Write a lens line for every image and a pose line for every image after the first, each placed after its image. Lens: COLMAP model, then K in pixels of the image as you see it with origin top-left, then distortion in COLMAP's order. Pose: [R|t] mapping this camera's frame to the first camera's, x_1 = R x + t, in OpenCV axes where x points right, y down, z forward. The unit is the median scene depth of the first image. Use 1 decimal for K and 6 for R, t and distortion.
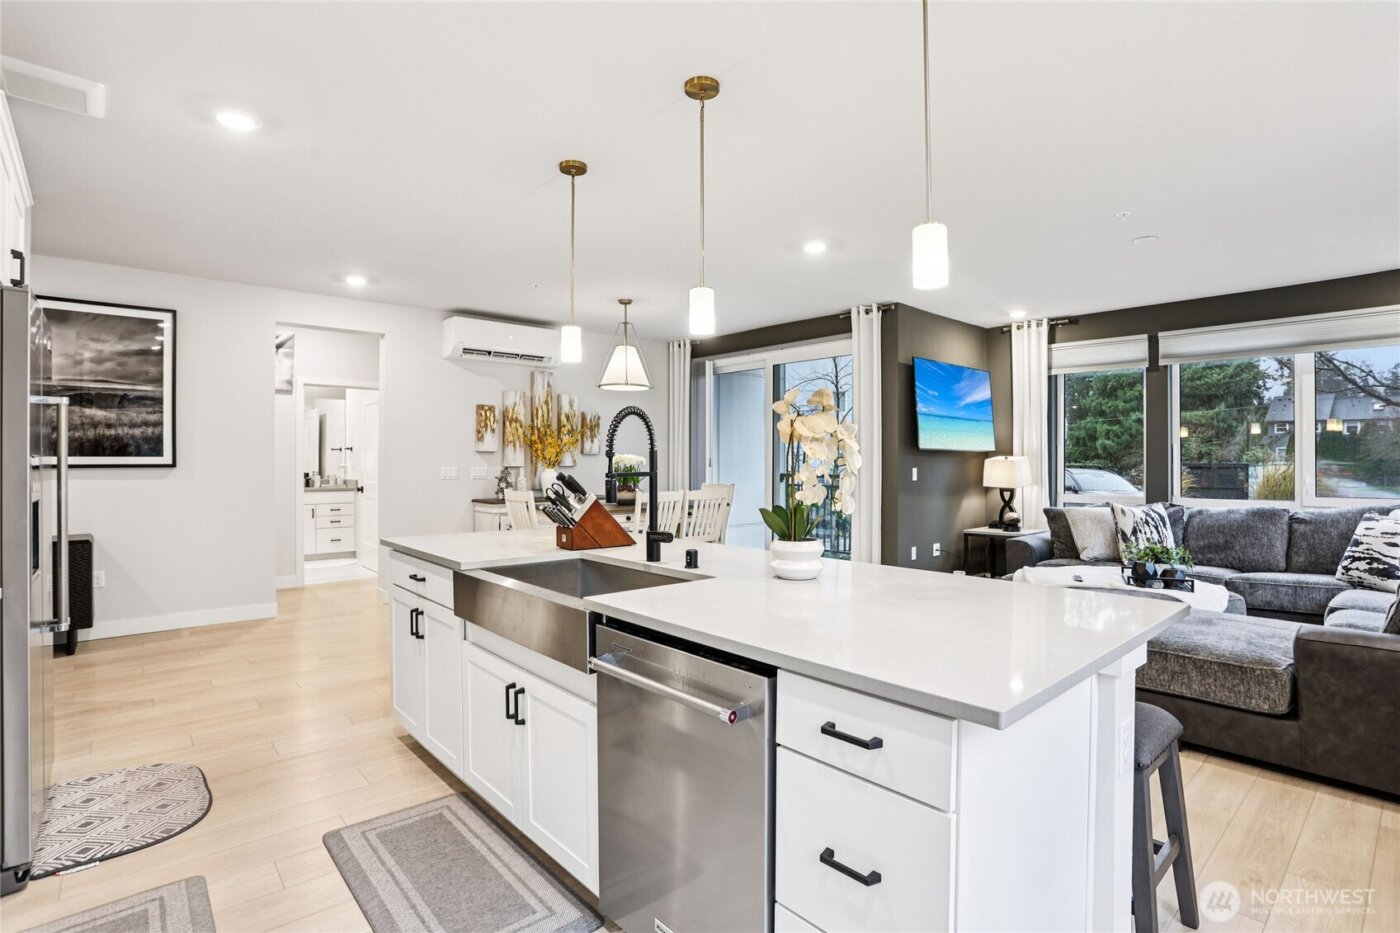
lens RADIAL K [[686.5, 0, 698.2], [0, 686.5, 465.0], [0, 0, 1]] dist [-0.061276, 0.021413]
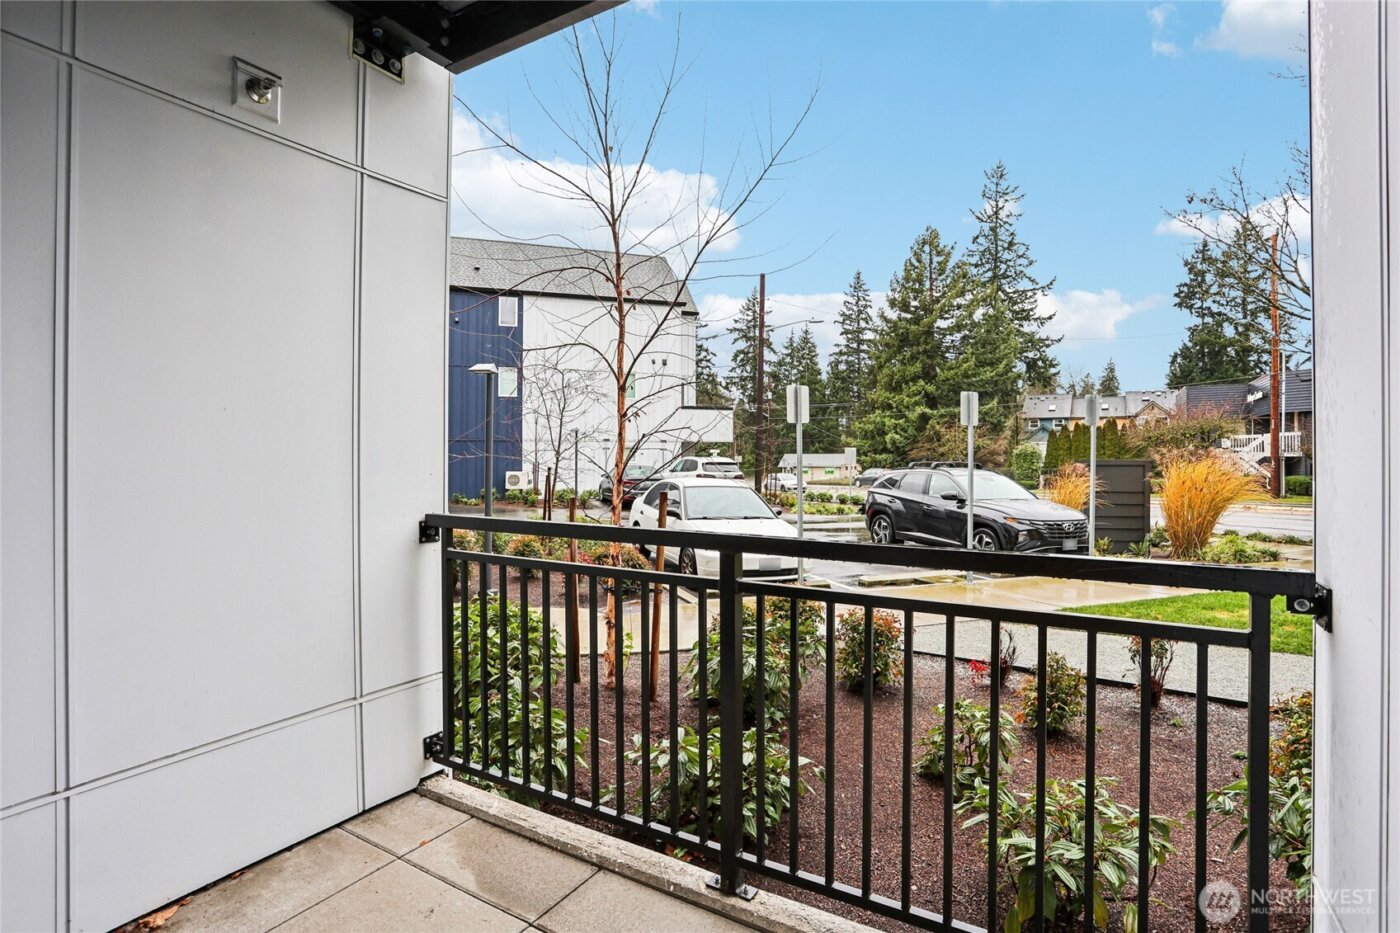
lens RADIAL K [[686.5, 0, 714.4], [0, 686.5, 453.2], [0, 0, 1]] dist [-0.061276, 0.021413]
pose [[0.947071, -0.002923, 0.321012, 0.240487], [0.005790, 0.999951, -0.007978, -0.018705], [-0.320973, 0.009415, 0.947042, 1.136508]]
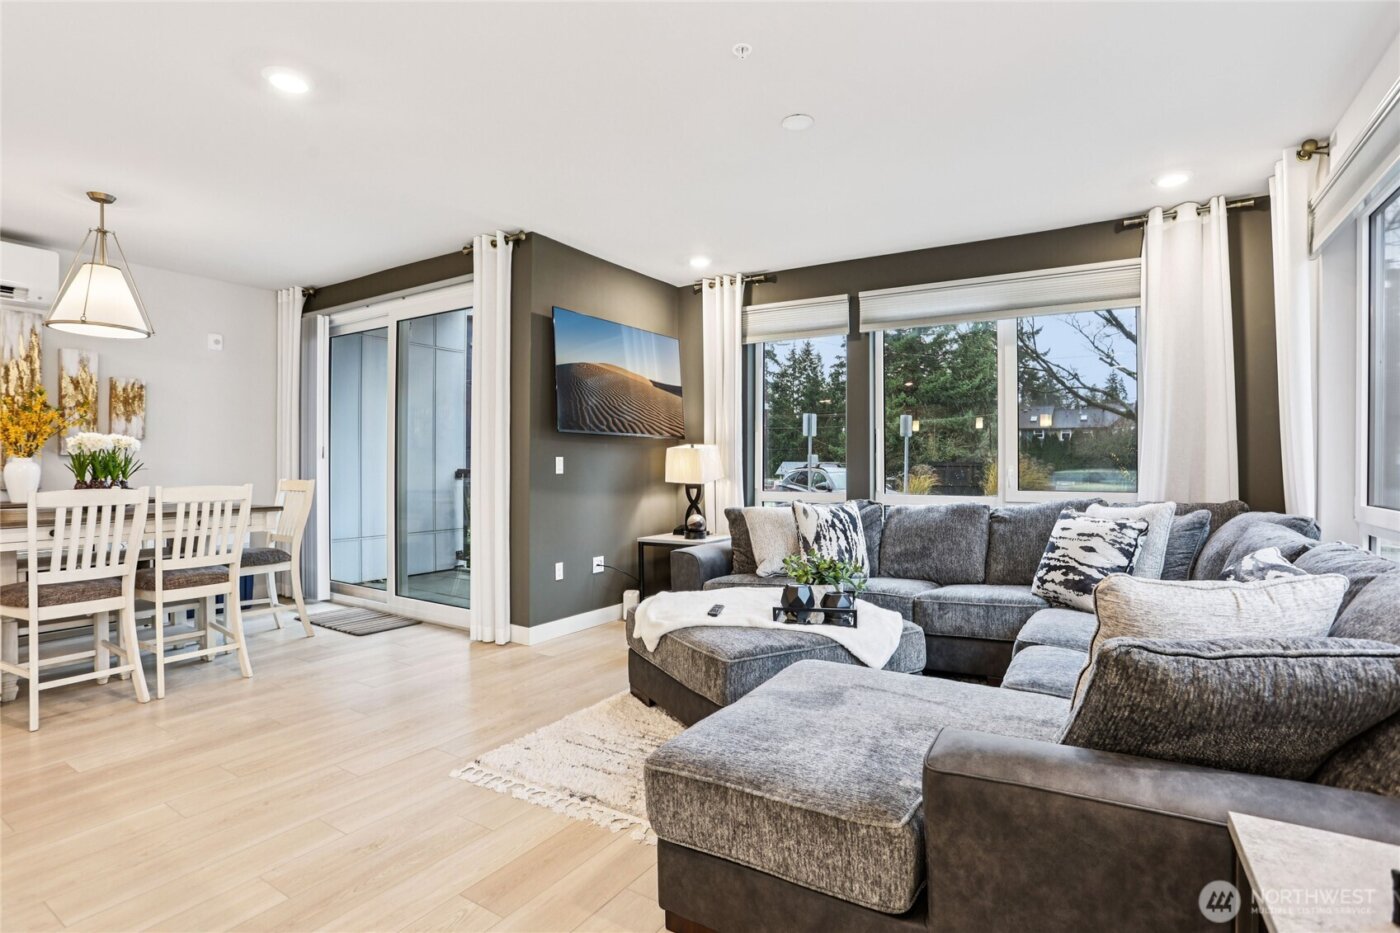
lens RADIAL K [[686.5, 0, 704.2], [0, 686.5, 473.1], [0, 0, 1]] dist [-0.061276, 0.021413]
pose [[0.958669, -0.002423, 0.284513, 0.282783], [0.000104, 0.999967, 0.008166, 0.017268], [-0.284523, -0.007799, 0.958638, 0.263452]]
